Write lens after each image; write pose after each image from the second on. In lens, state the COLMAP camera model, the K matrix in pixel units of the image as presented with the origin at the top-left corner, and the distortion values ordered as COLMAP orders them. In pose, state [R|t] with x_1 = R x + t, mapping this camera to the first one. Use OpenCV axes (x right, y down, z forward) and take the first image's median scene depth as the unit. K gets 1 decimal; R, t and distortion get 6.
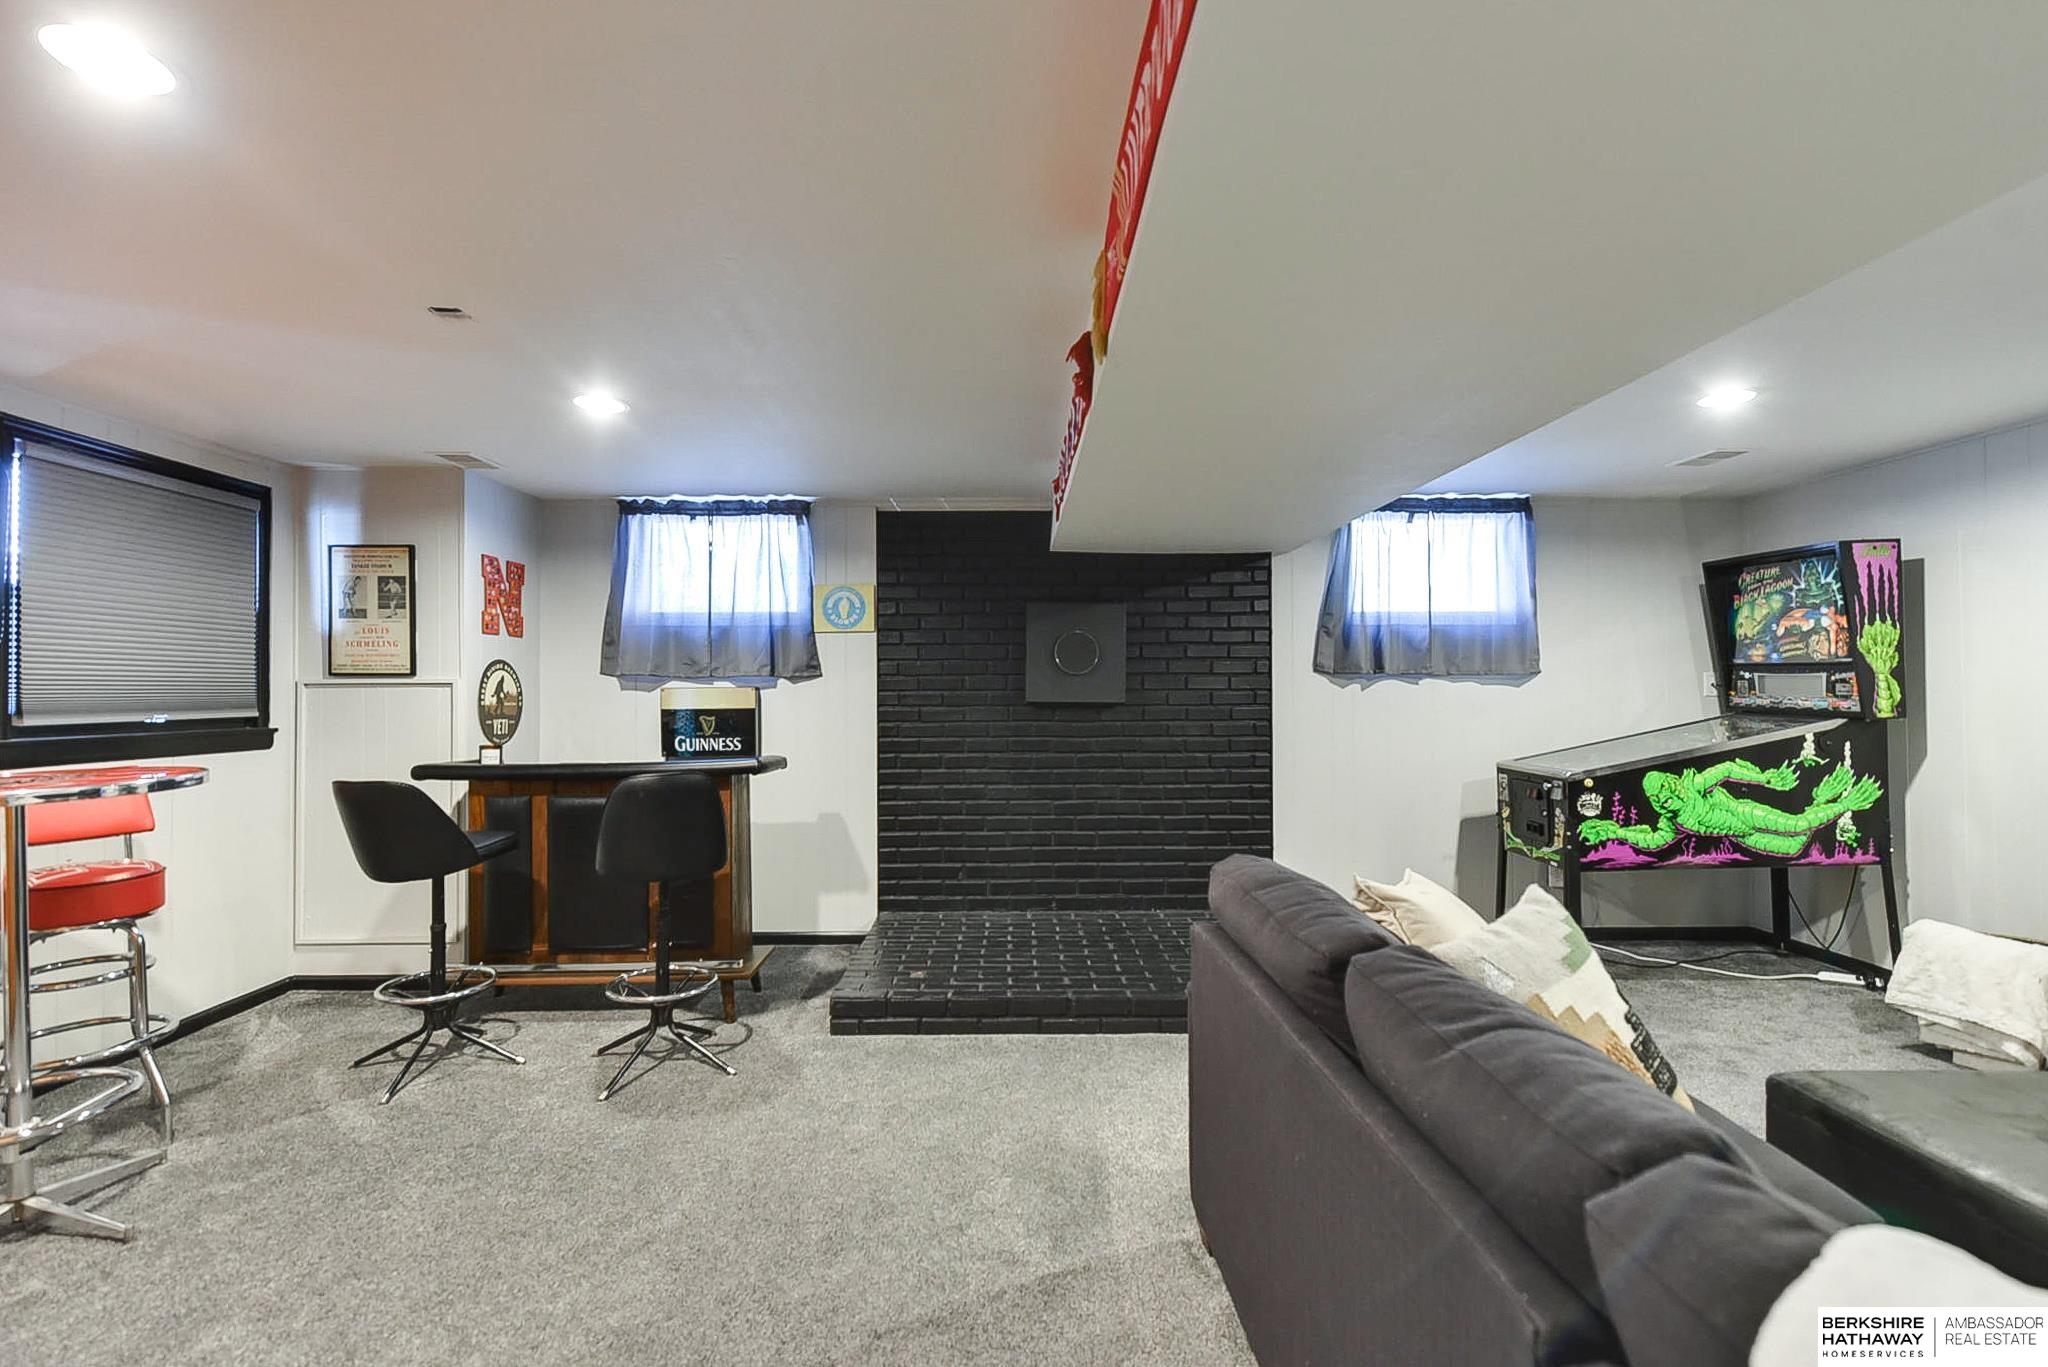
lens RADIAL K [[915.5, 0, 1024.0], [0, 915.5, 683.5], [0, 0, 1]] dist [-0.000557, -0.000100]
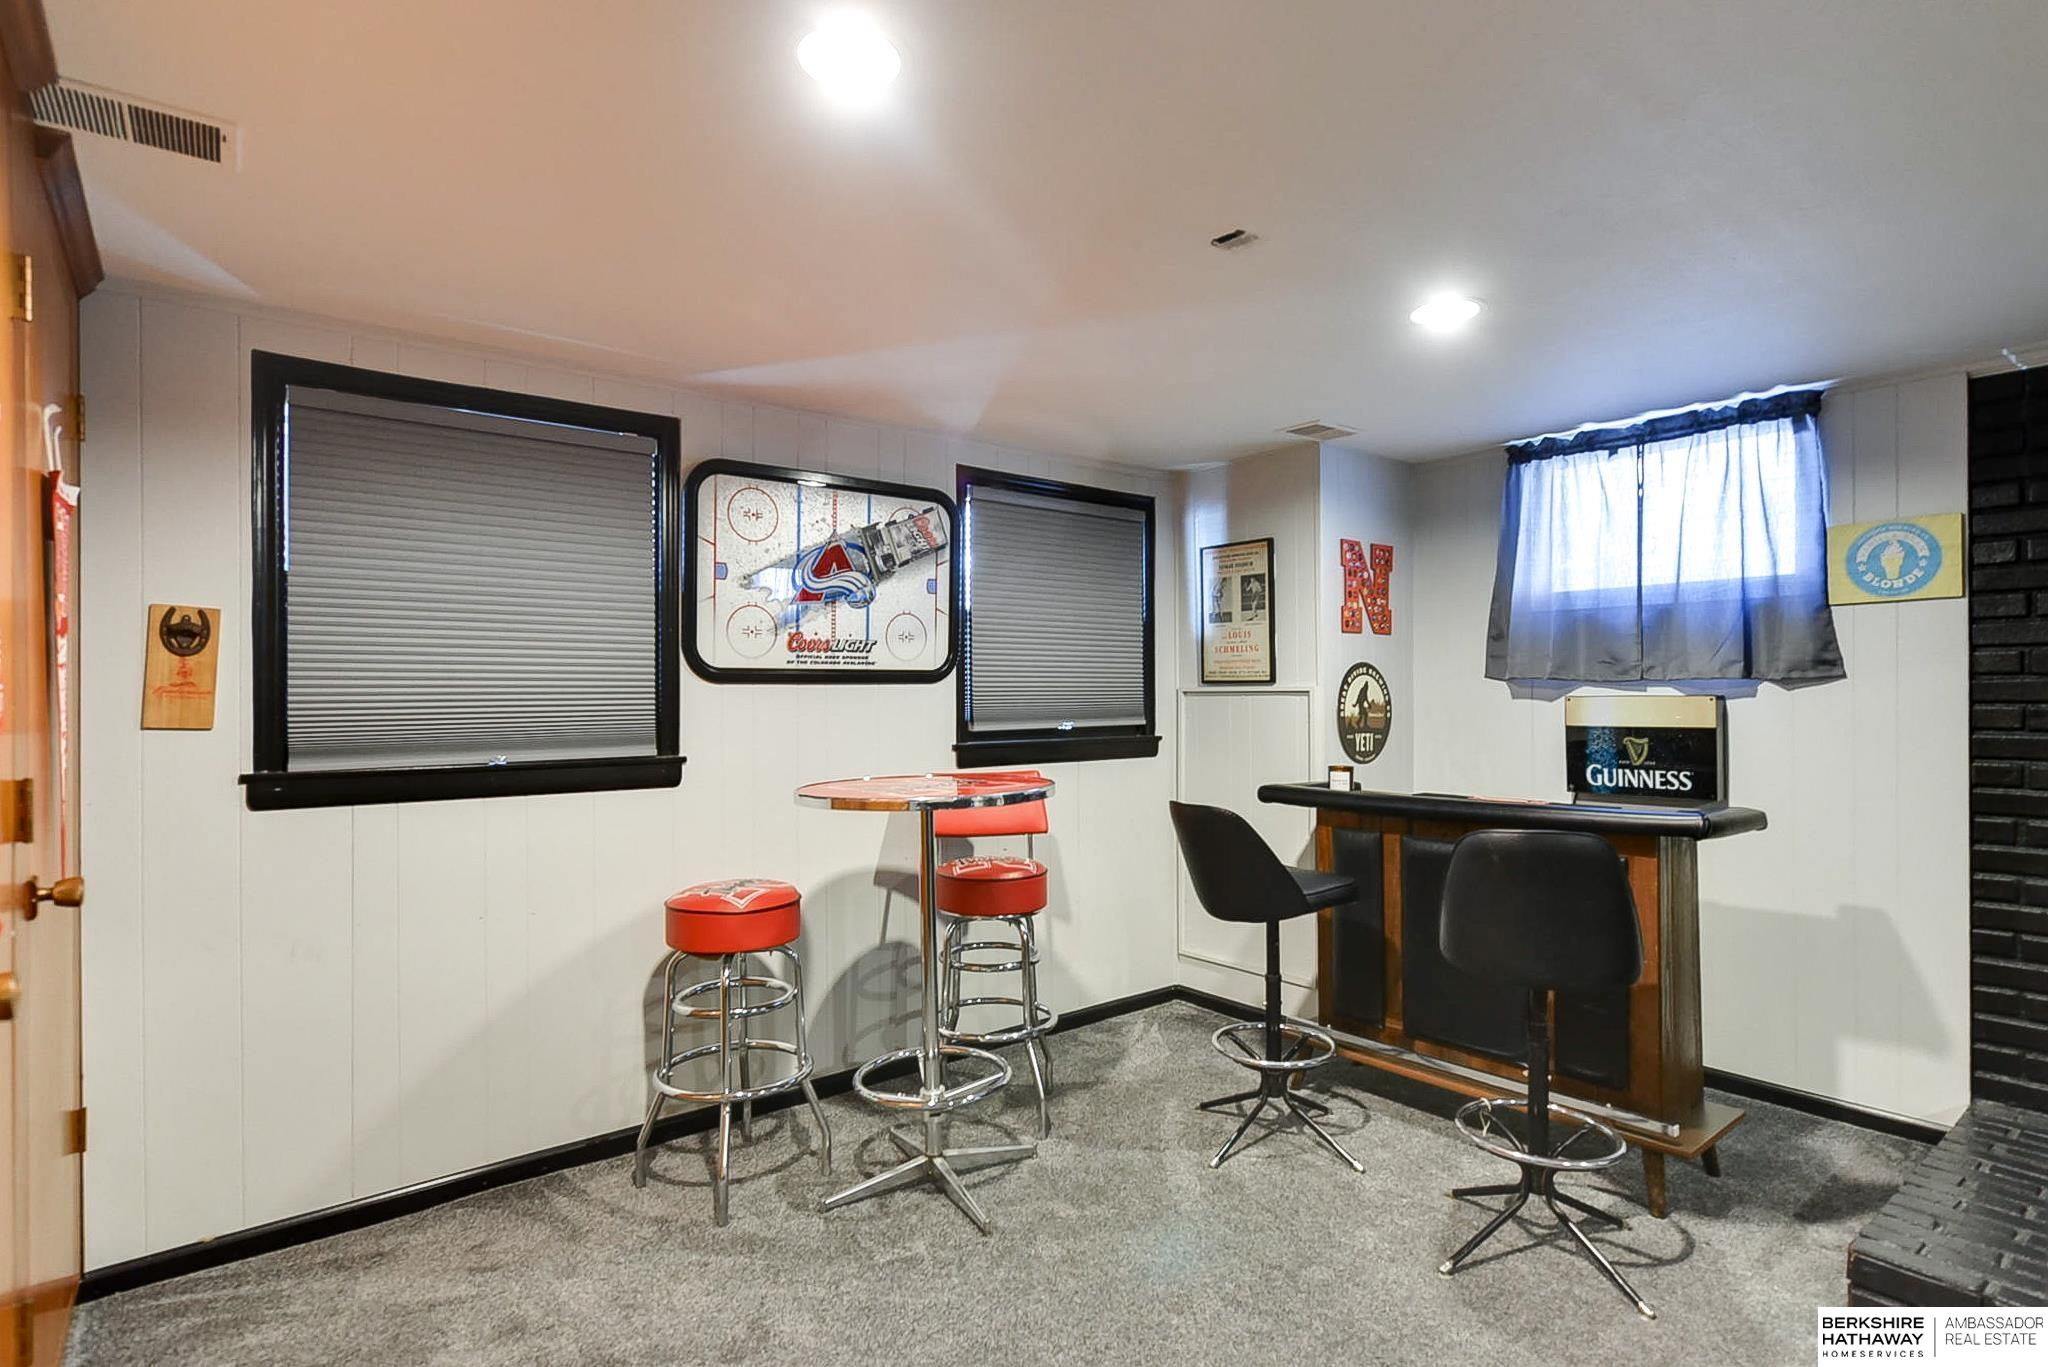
lens RADIAL K [[1022.2, 0, 1019.1], [0, 1022.2, 692.1], [0, 0, 1]] dist [-0.000020, -0.000403]
pose [[0.603737, 0.002064, -0.797181, -0.017084], [0.009377, 0.999909, 0.009691, -0.012451], [0.797128, -0.013325, 0.603663, 0.206295]]
